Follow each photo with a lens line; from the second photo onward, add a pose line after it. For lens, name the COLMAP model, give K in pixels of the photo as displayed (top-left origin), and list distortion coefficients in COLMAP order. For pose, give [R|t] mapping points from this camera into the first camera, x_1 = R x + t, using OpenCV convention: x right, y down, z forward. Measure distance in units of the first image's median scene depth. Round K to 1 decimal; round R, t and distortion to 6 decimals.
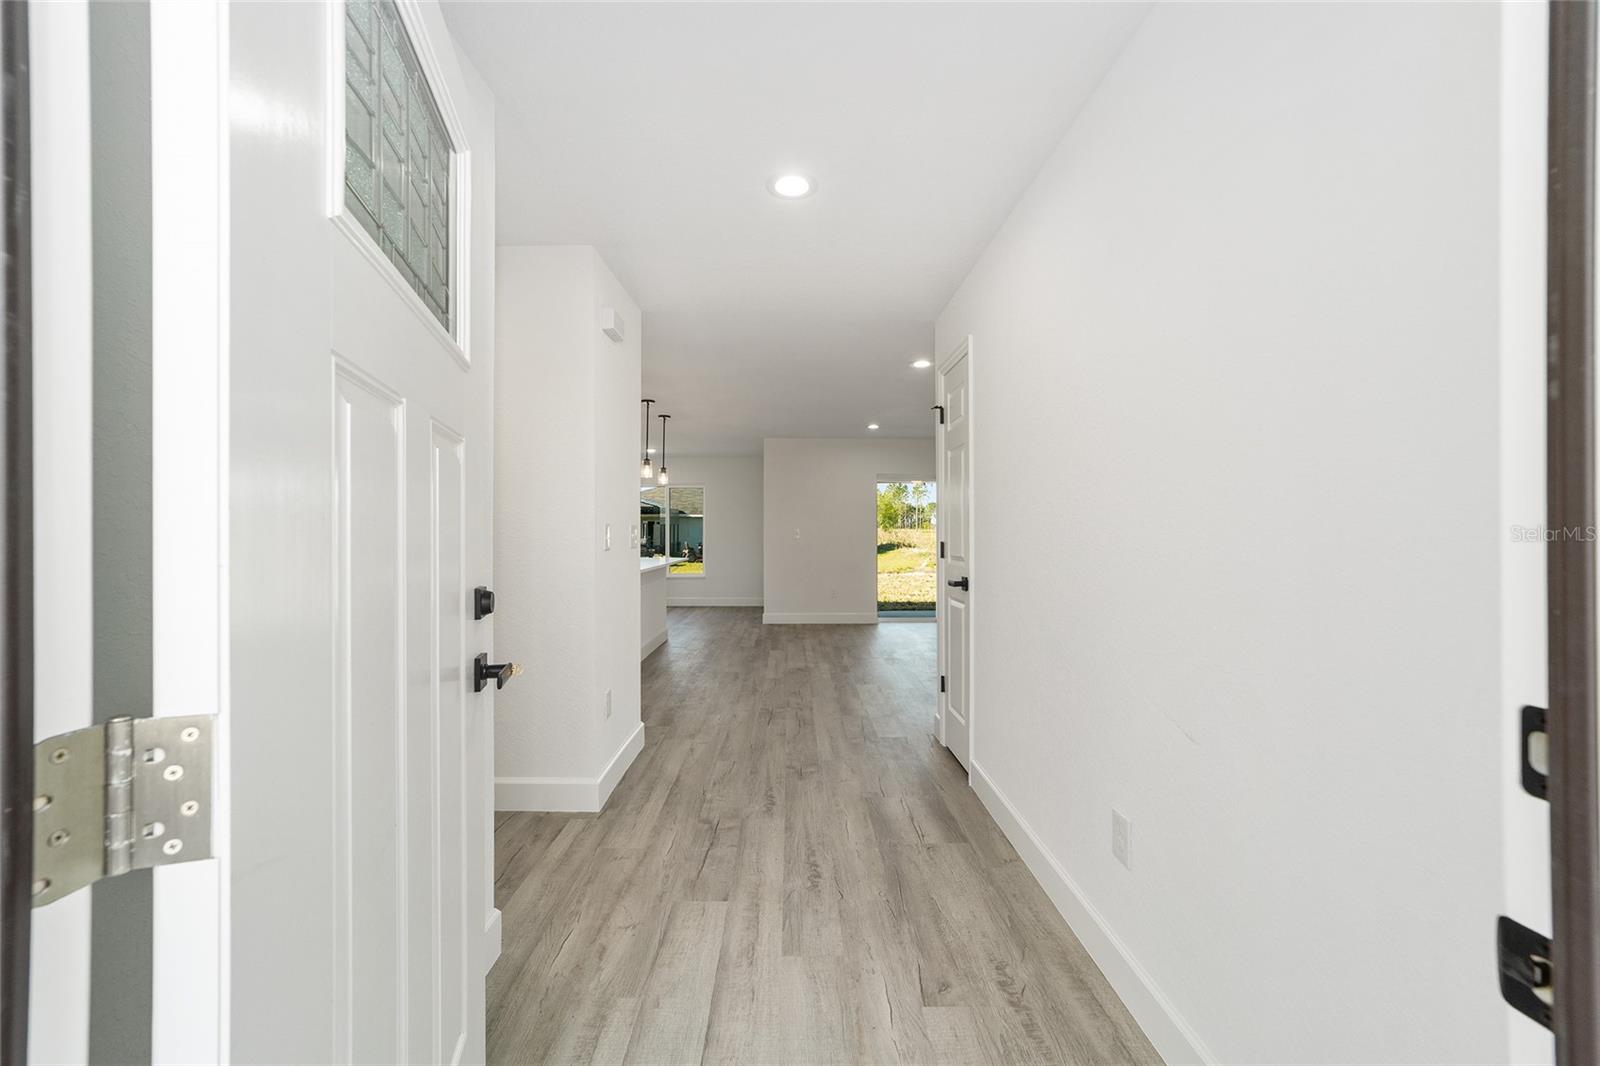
lens RADIAL K [[617.1, 0, 793.2], [0, 617.1, 539.3], [0, 0, 1]] dist [-0.017184, 0.009319]
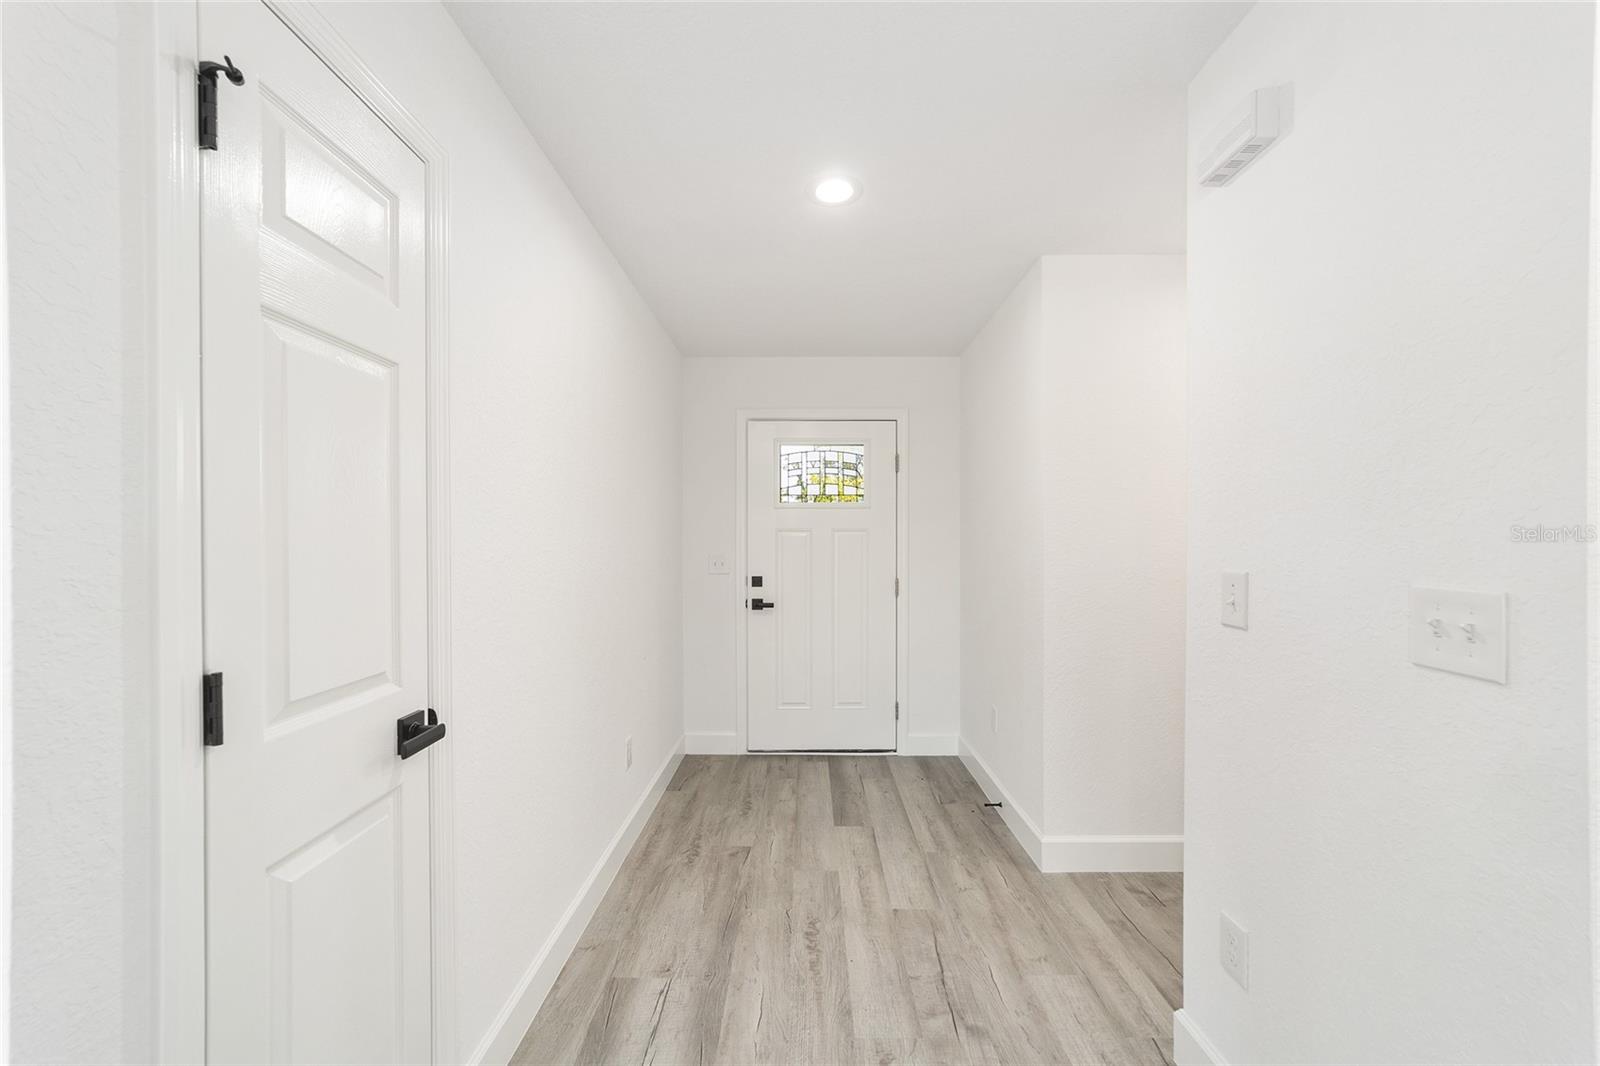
lens RADIAL K [[617.1, 0, 793.2], [0, 617.1, 539.3], [0, 0, 1]] dist [-0.017184, 0.009319]
pose [[-0.999674, 0.003249, 0.025309, 0.038524], [0.003471, 0.999956, 0.008760, -0.074348], [-0.025279, 0.008845, -0.999641, 1.997603]]
